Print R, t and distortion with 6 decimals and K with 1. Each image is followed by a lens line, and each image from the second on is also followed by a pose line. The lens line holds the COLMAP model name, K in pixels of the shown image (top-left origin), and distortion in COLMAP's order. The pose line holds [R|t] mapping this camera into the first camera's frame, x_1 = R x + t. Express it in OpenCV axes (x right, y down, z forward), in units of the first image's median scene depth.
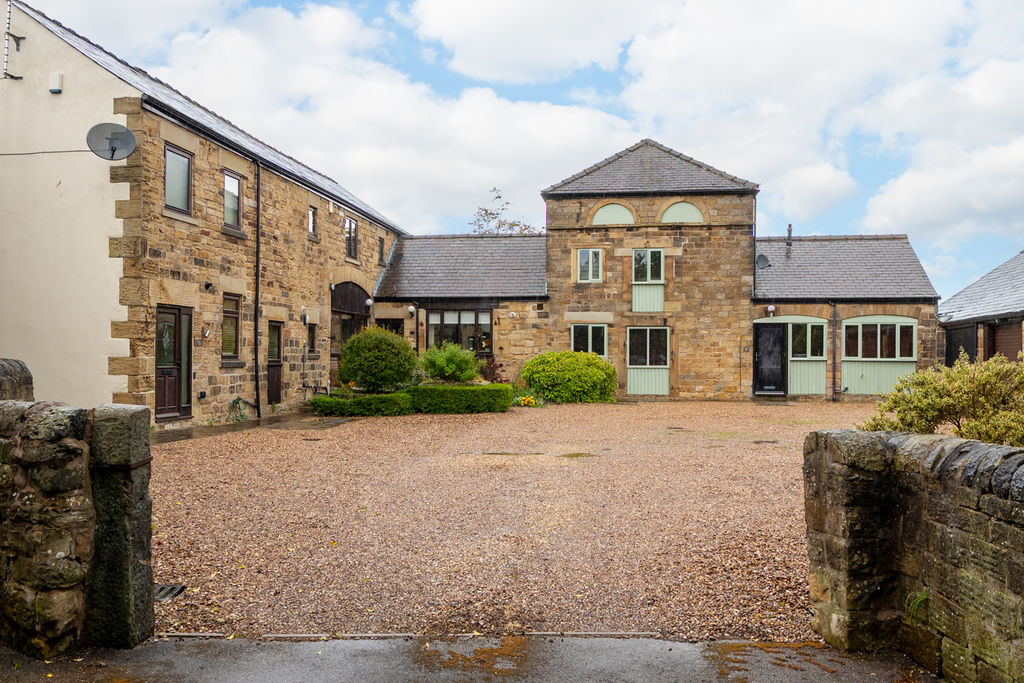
lens RADIAL K [[917.3, 0, 511.9], [0, 917.3, 342.5], [0, 0, 1]] dist [0.002882, 0.000151]
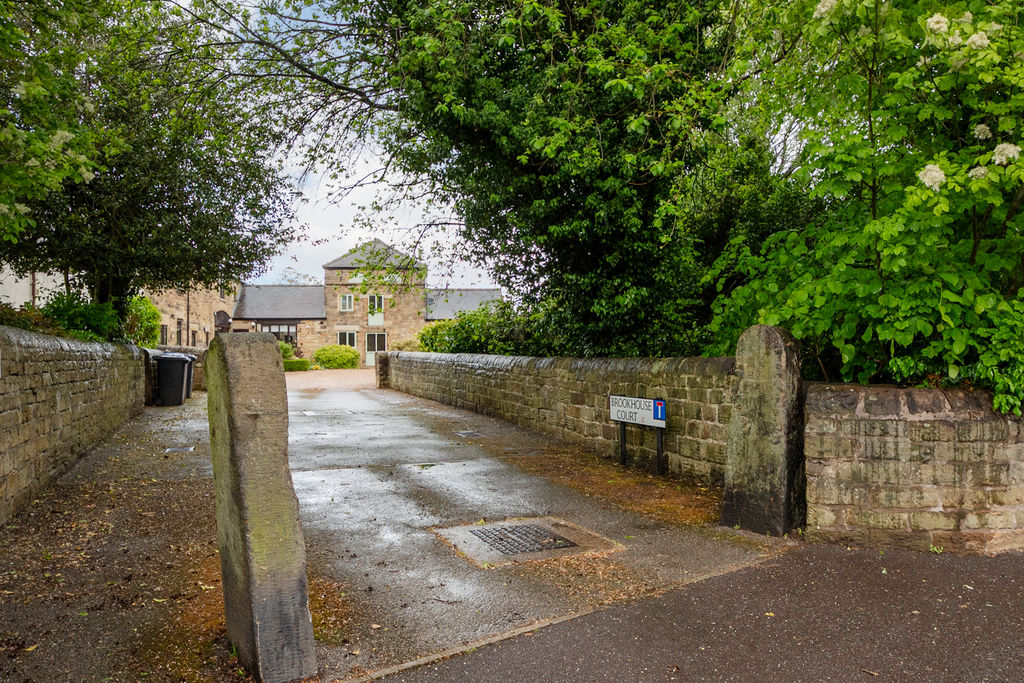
lens RADIAL K [[713.9, 0, 510.2], [0, 713.9, 347.4], [0, 0, 1]] dist [-0.000359, 0.000037]
pose [[0.958175, -0.011021, 0.285972, -0.021922], [0.010146, 0.999938, 0.004540, 0.011559], [-0.286004, -0.001448, 0.958227, -0.619760]]
